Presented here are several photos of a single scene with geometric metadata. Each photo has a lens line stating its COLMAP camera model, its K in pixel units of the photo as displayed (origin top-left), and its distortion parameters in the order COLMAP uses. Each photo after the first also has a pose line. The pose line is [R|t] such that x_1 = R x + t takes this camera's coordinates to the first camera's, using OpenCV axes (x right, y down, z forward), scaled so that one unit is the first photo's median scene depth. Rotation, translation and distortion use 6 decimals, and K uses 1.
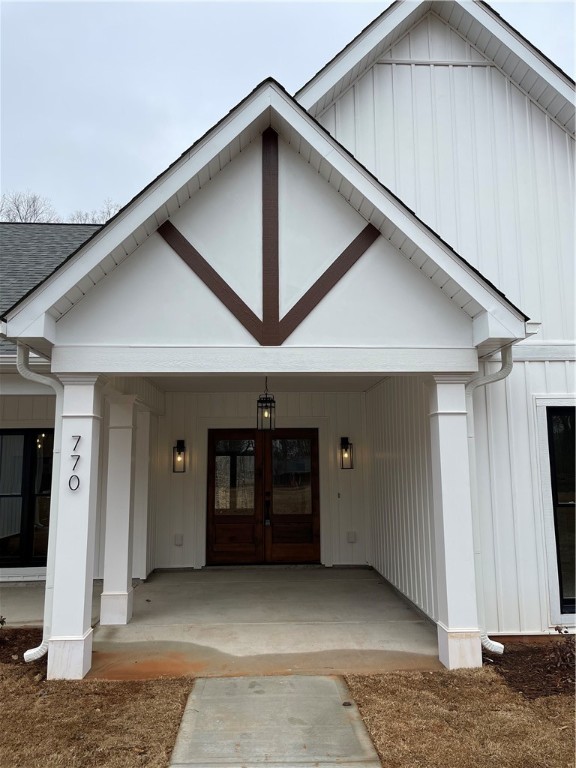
lens RADIAL K [[578.7, 0, 283.4], [0, 578.7, 384.9], [0, 0, 1]] dist [0.065426, -0.081817]
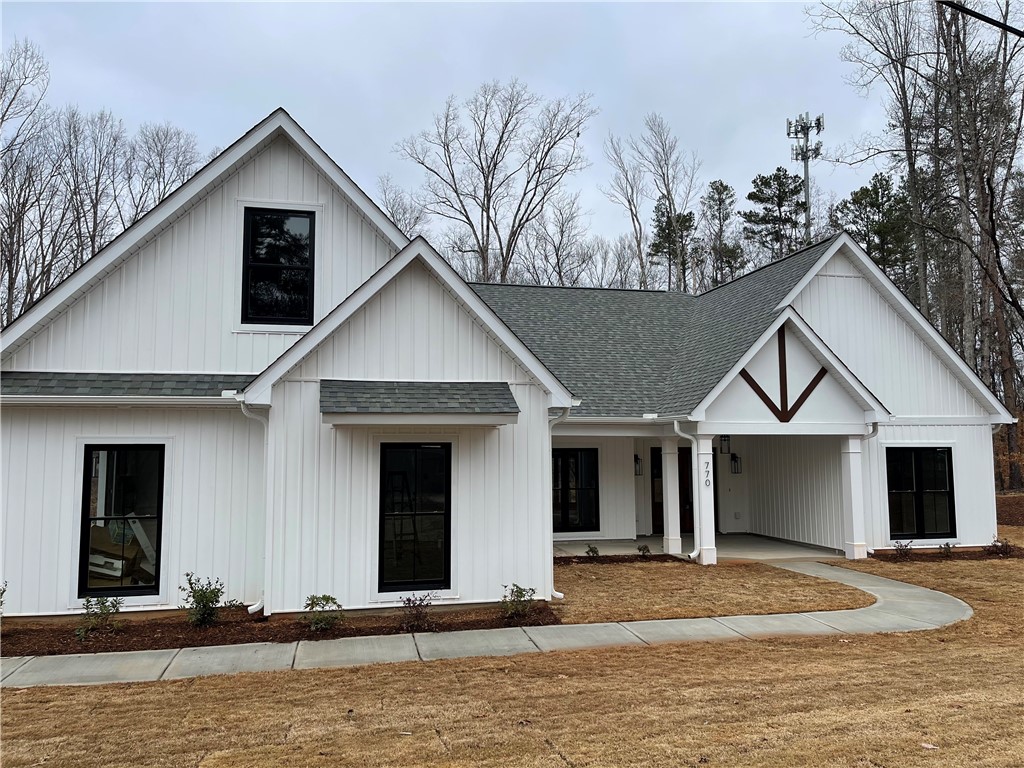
lens RADIAL K [[771.6, 0, 506.5], [0, 771.6, 390.5], [0, 0, 1]] dist [0.065426, -0.081817]
pose [[0.985896, 0.016404, 0.166554, -1.586859], [-0.025044, 0.998440, 0.049912, -0.313936], [-0.165476, -0.053379, 0.984768, -1.784945]]
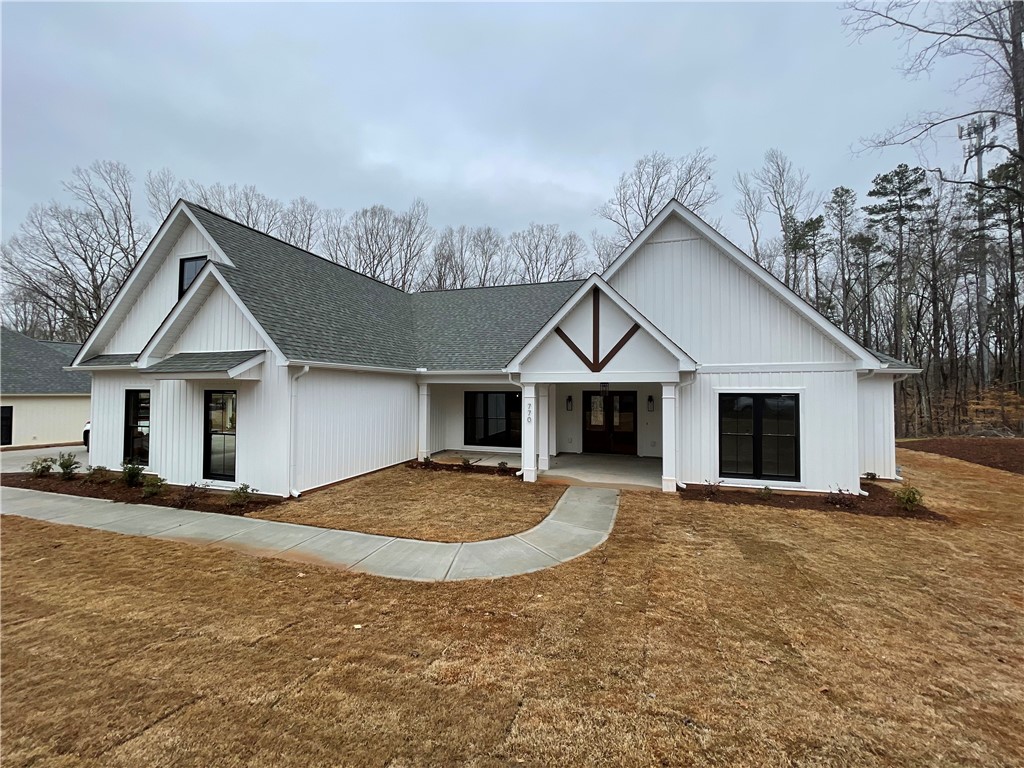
lens RADIAL K [[410.7, 0, 509.3], [0, 410.7, 381.4], [0, 0, 1]] dist [-0.001844, 0.000503]
pose [[0.937440, 0.002587, -0.348138, 0.265635], [0.038302, 0.993136, 0.110515, -0.252681], [0.346034, -0.116936, 0.930906, -0.929079]]
